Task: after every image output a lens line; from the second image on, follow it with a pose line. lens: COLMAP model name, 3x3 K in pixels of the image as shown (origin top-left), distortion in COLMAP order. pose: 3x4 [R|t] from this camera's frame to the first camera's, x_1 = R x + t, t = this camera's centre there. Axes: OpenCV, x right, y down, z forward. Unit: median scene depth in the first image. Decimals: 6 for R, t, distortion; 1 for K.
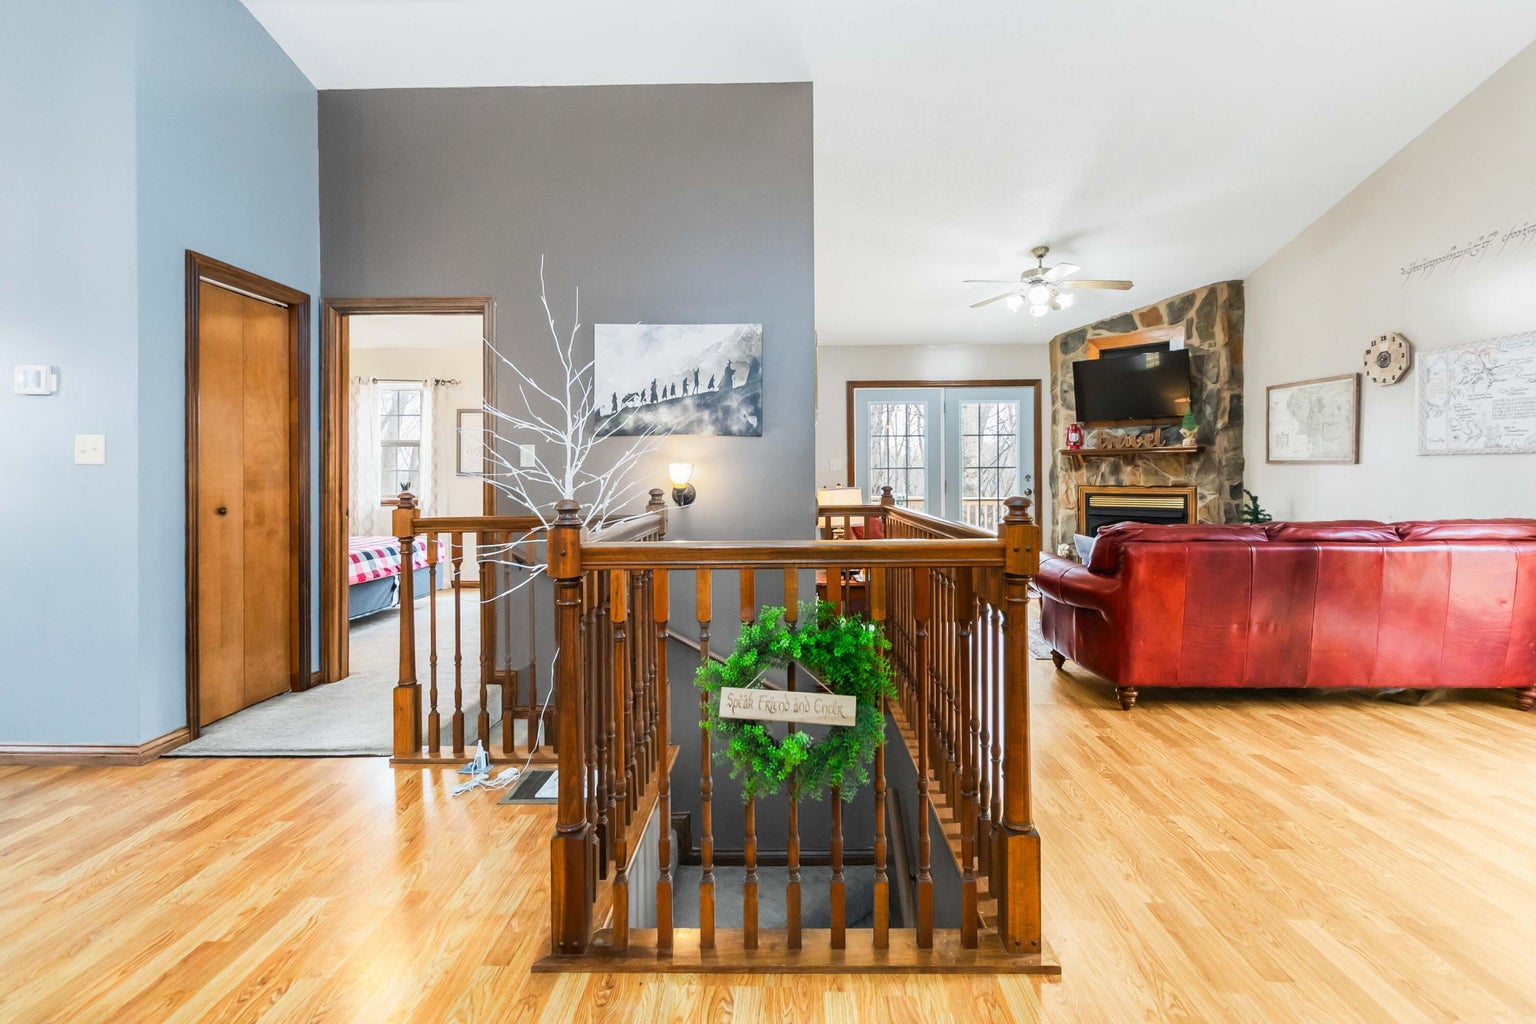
lens RADIAL K [[722.7, 0, 774.2], [0, 722.7, 475.1], [0, 0, 1]] dist [0.005903, -0.000423]
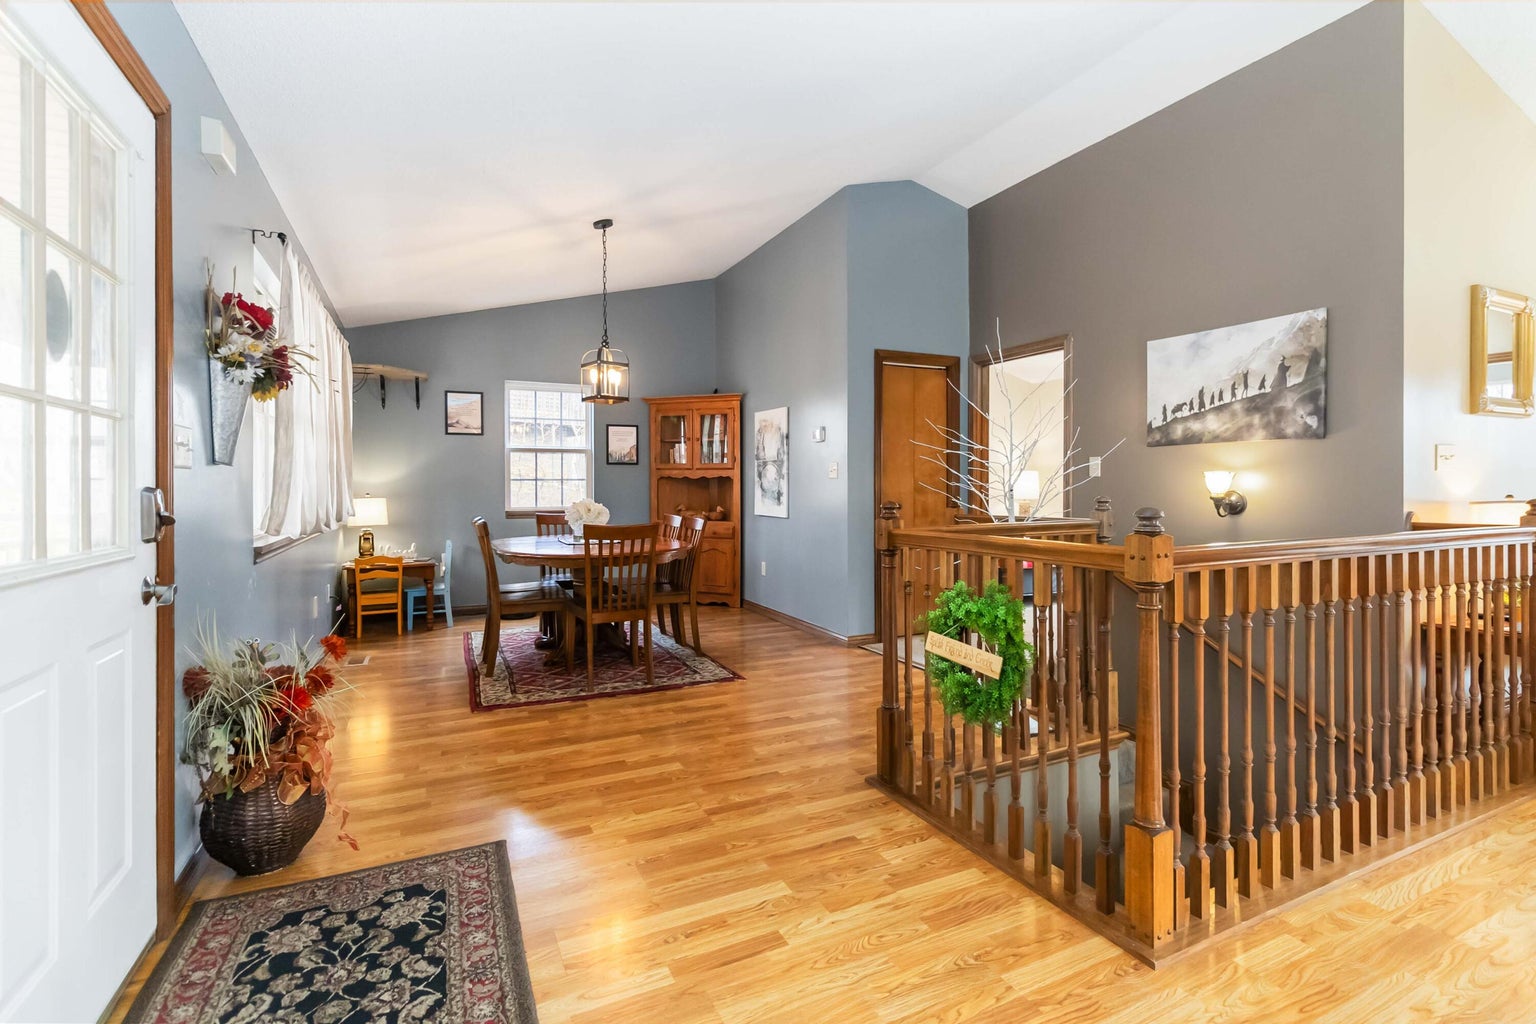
lens RADIAL K [[722.7, 0, 779.9], [0, 722.7, 490.0], [0, 0, 1]] dist [0.005903, -0.000423]
pose [[0.468457, 0.007083, -0.883458, 0.332030], [0.002373, 0.999954, 0.009276, -0.001467], [0.883483, -0.006441, 0.468419, 0.016415]]
